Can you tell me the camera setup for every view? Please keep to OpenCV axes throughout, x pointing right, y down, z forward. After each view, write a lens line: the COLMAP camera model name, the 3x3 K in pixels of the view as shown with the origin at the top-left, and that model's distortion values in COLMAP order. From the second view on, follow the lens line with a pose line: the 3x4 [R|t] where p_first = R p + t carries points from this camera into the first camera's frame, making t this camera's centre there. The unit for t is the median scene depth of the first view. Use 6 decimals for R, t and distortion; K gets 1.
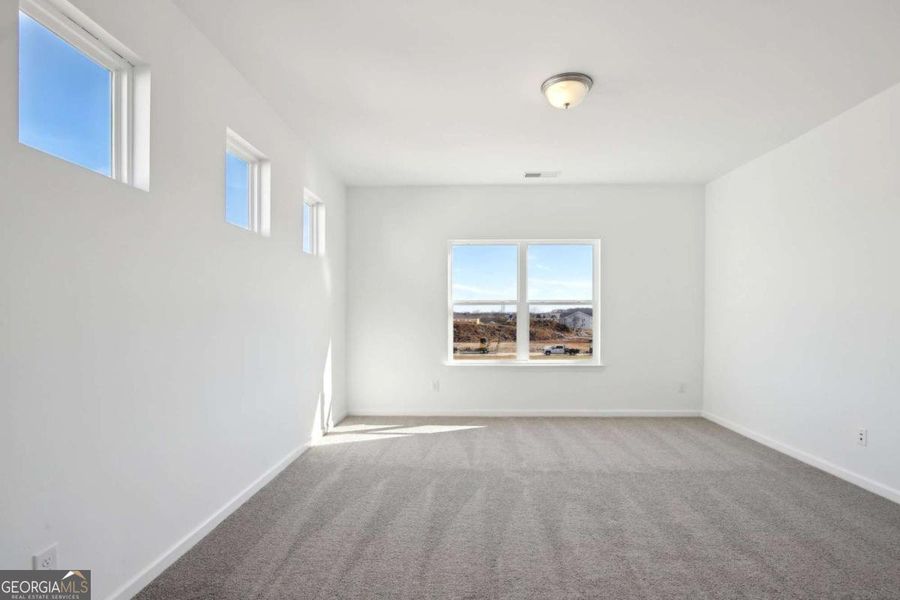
lens RADIAL K [[422.7, 0, 450.9], [0, 422.7, 311.3], [0, 0, 1]] dist [-0.015200, 0.000437]
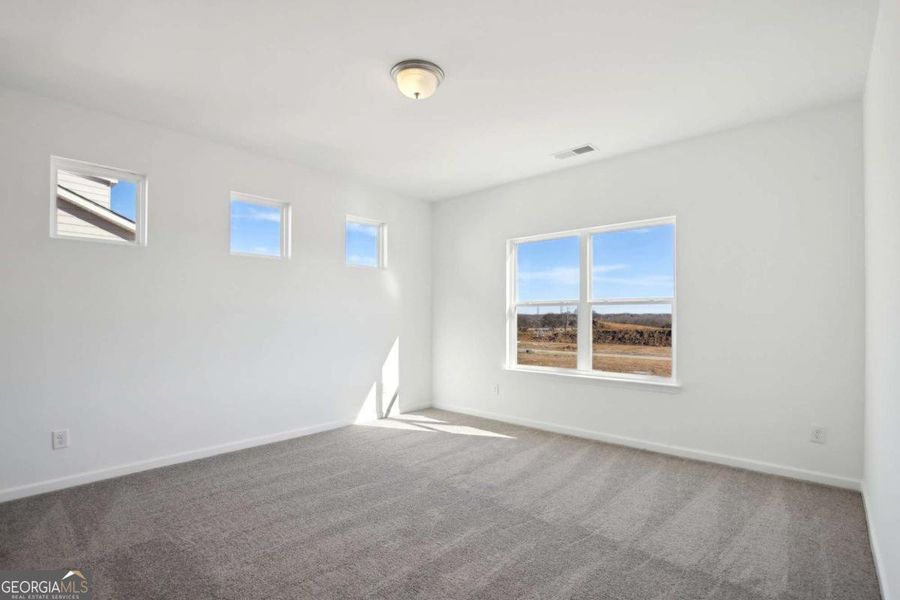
lens RADIAL K [[407.8, 0, 428.5], [0, 407.8, 310.2], [0, 0, 1]] dist [-0.016635, -0.000145]
pose [[0.766191, -0.010766, -0.642523, 0.545846], [0.005201, 0.999931, -0.010552, 0.001143], [0.642592, 0.004743, 0.766194, 0.205181]]
